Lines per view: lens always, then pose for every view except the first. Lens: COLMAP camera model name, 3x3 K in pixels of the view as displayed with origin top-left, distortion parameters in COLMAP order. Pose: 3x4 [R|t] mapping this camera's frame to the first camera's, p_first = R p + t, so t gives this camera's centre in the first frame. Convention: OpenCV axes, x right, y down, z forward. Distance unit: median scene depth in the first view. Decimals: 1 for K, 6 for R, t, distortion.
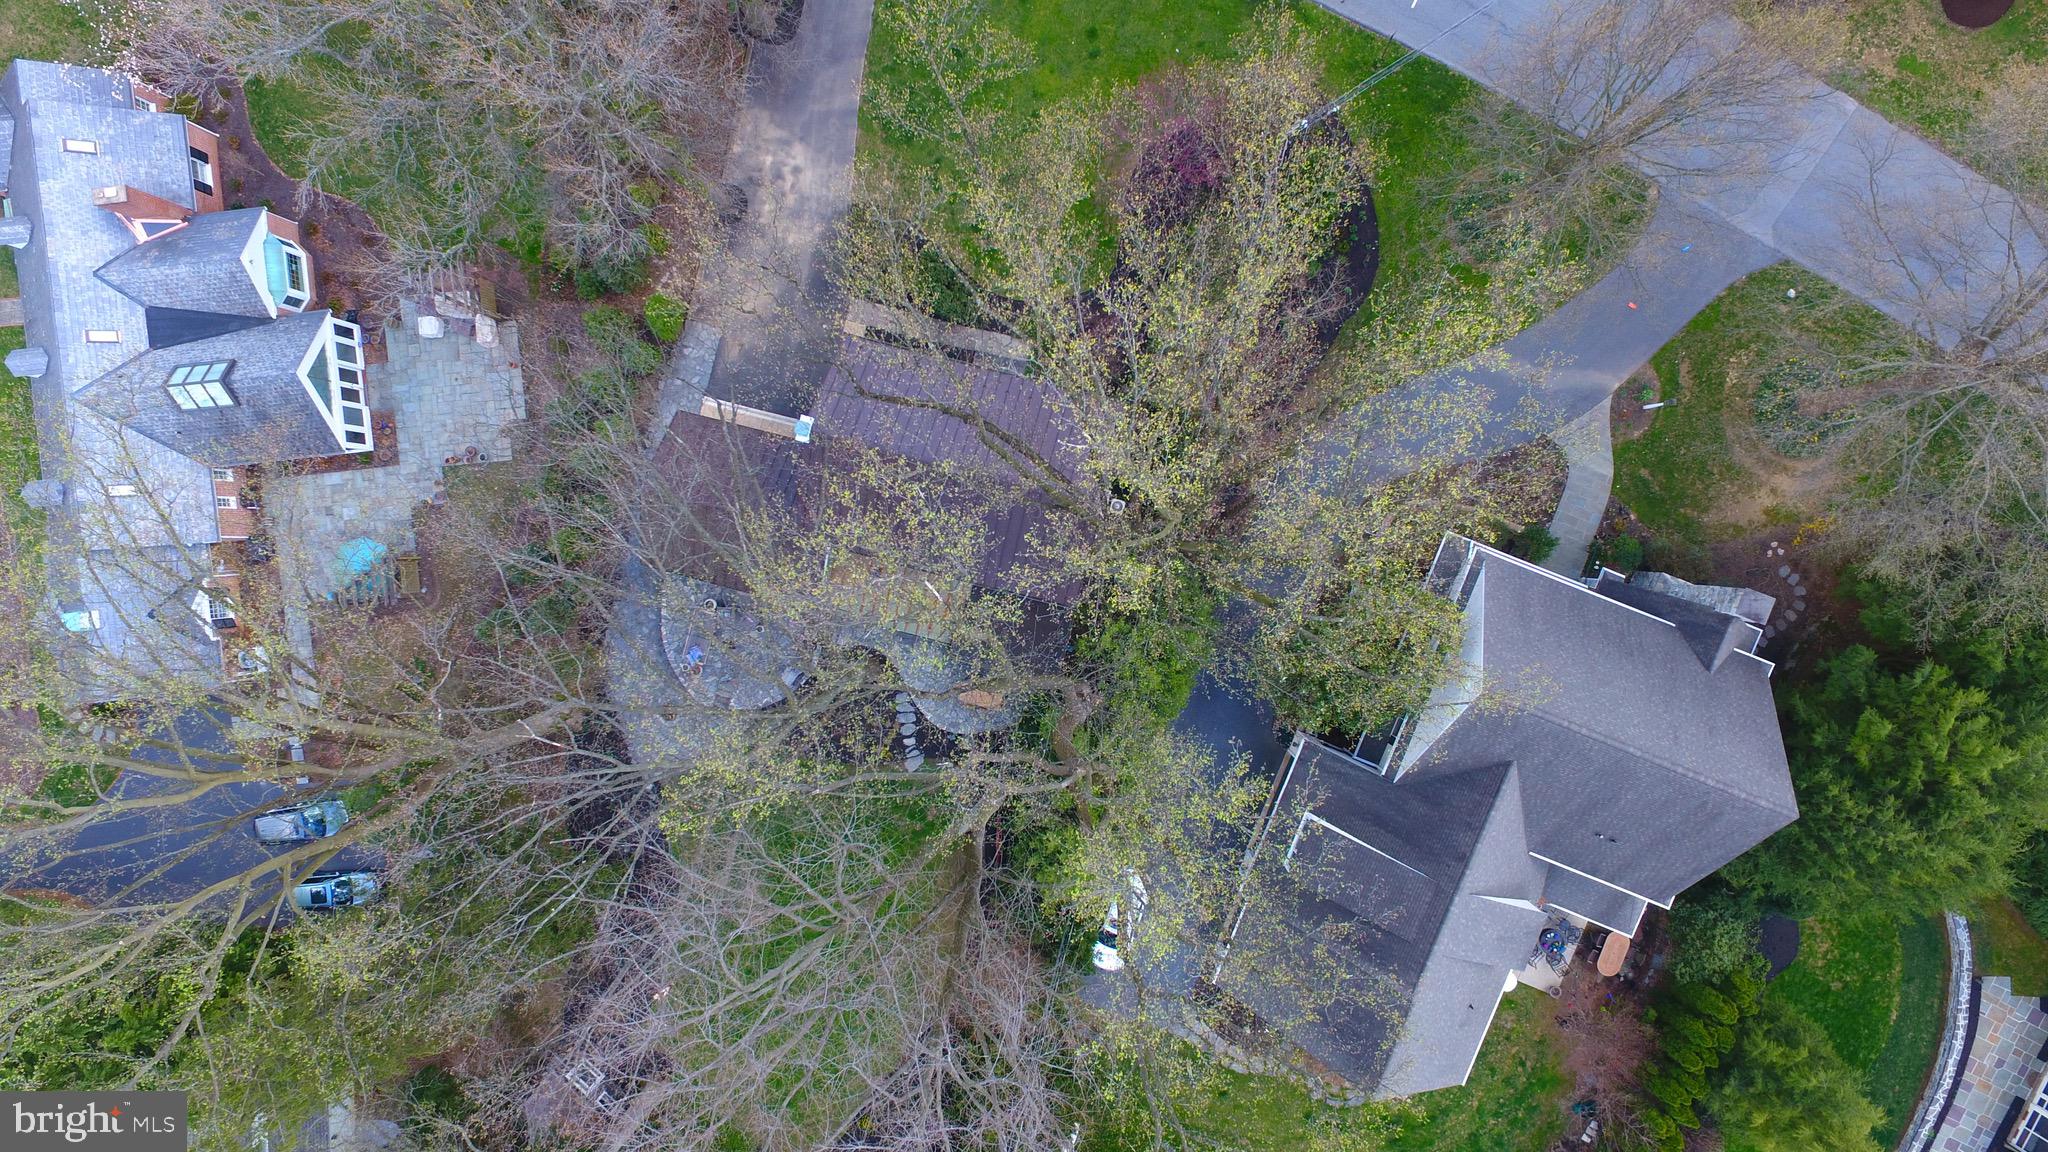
lens RADIAL K [[1191.6, 0, 1023.2], [0, 1191.6, 566.0], [0, 0, 1]] dist [-0.007484, 0.013171]
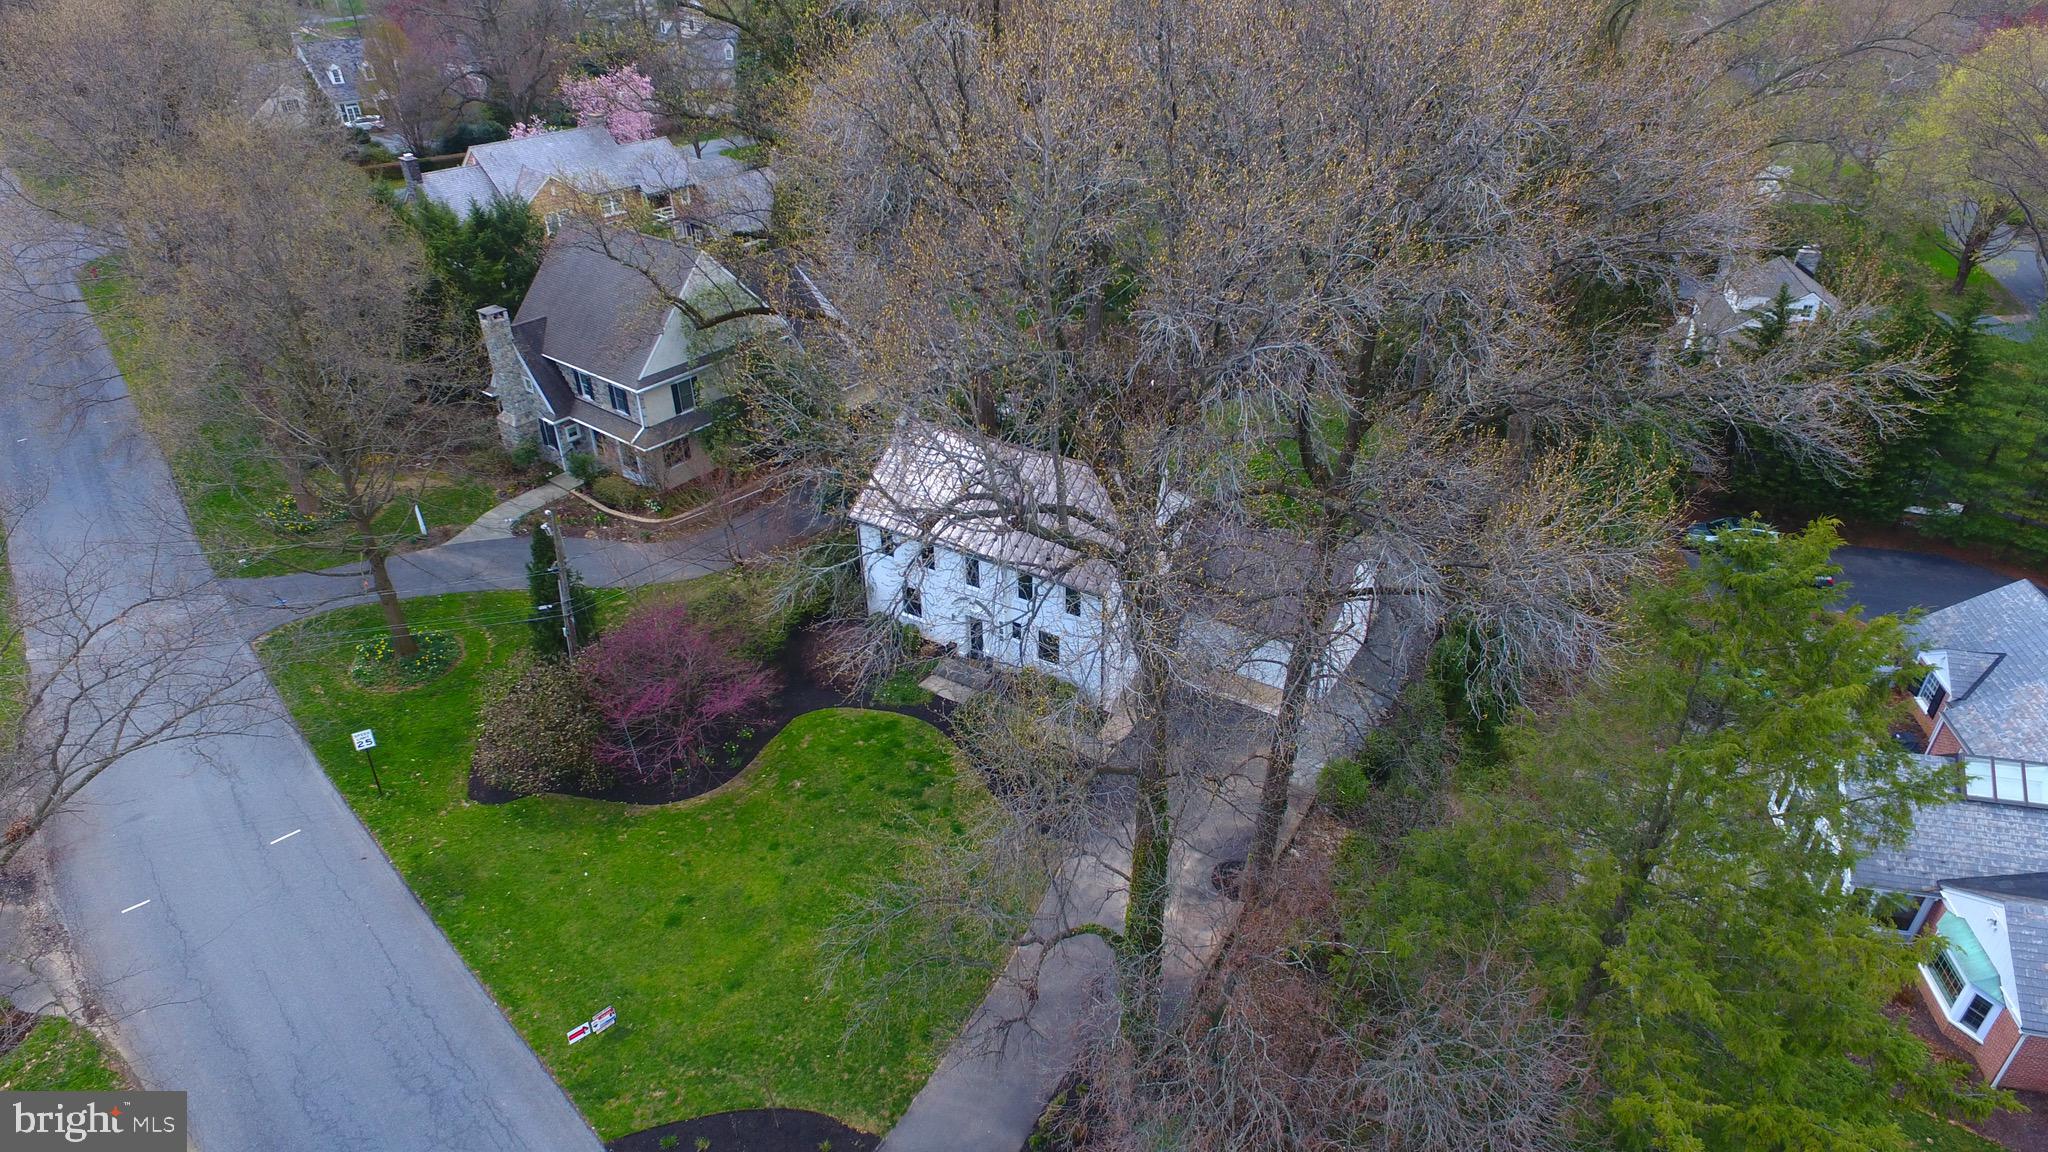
lens RADIAL K [[1191.6, 0, 1024.8], [0, 1191.6, 568.6], [0, 0, 1]] dist [-0.007484, 0.013171]
pose [[-0.951556, -0.103698, 0.289460, -0.322004], [0.300162, -0.517378, 0.801388, -0.843283], [0.066658, 0.849451, 0.523440, 0.471806]]
